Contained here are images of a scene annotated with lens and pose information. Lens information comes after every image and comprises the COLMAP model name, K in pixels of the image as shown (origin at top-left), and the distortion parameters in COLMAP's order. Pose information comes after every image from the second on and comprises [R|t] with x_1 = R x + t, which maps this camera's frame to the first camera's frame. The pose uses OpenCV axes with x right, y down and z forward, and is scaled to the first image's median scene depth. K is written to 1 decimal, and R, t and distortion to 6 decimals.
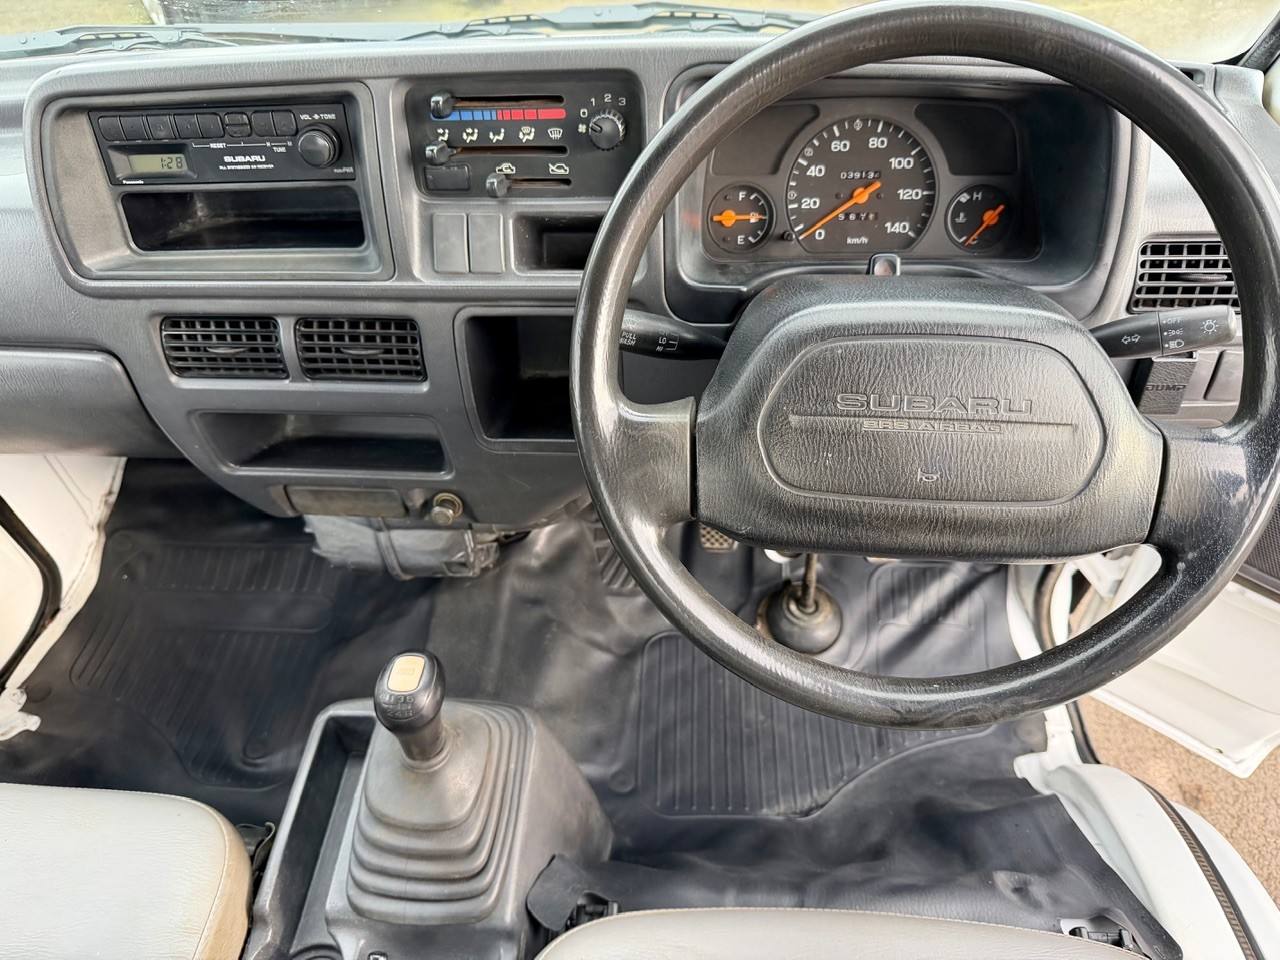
lens RADIAL K [[899.1, 0, 639.2], [0, 899.1, 477.1], [0, 0, 1]] dist [0.020493, -0.028603]
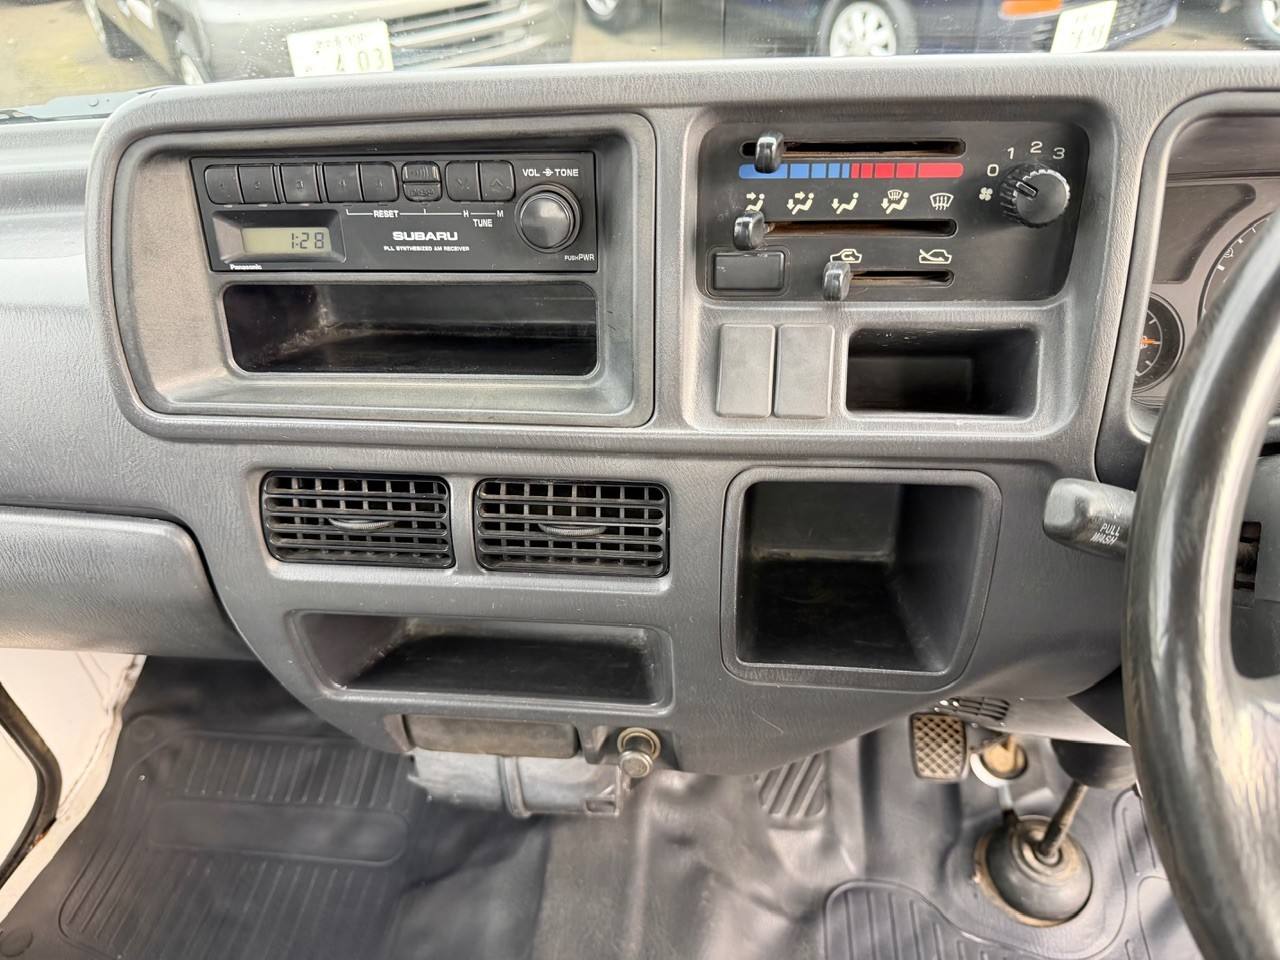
lens RADIAL K [[899.1, 0, 647.2], [0, 899.1, 479.9], [0, 0, 1]] dist [0.020493, -0.028603]
pose [[0.999741, 0.021638, -0.007060, -0.245411], [-0.022427, 0.989410, -0.143401, -0.083160], [0.003882, 0.143522, 0.989639, 0.353040]]
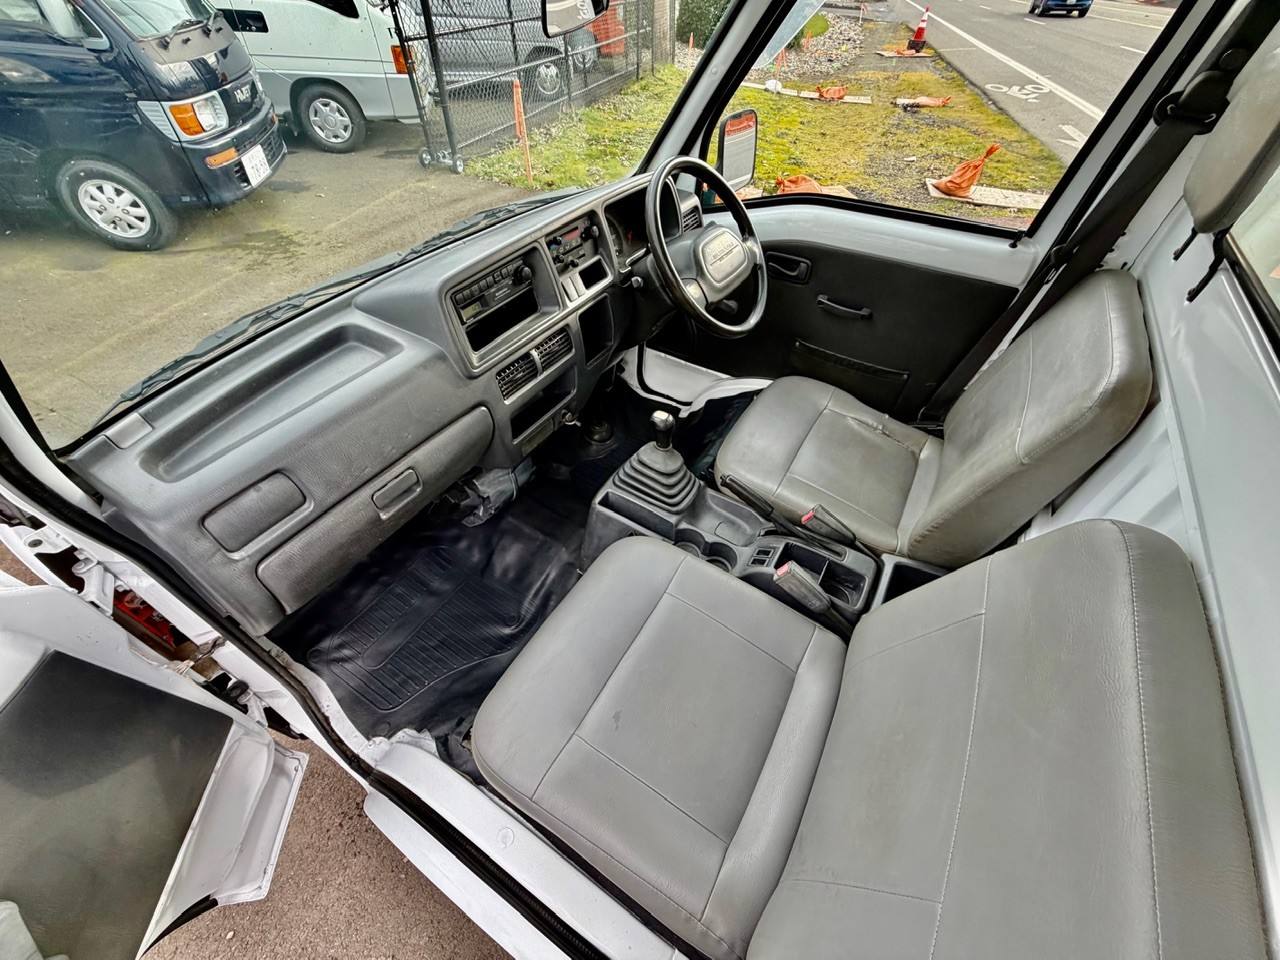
lens RADIAL K [[510.3, 0, 630.6], [0, 510.3, 479.2], [0, 0, 1]] dist [-0.011512, 0.001741]
pose [[0.444601, -0.596343, 0.668360, -1.373067], [0.601719, 0.751573, 0.270319, -0.119974], [-0.663524, 0.281981, 0.692981, -0.042181]]
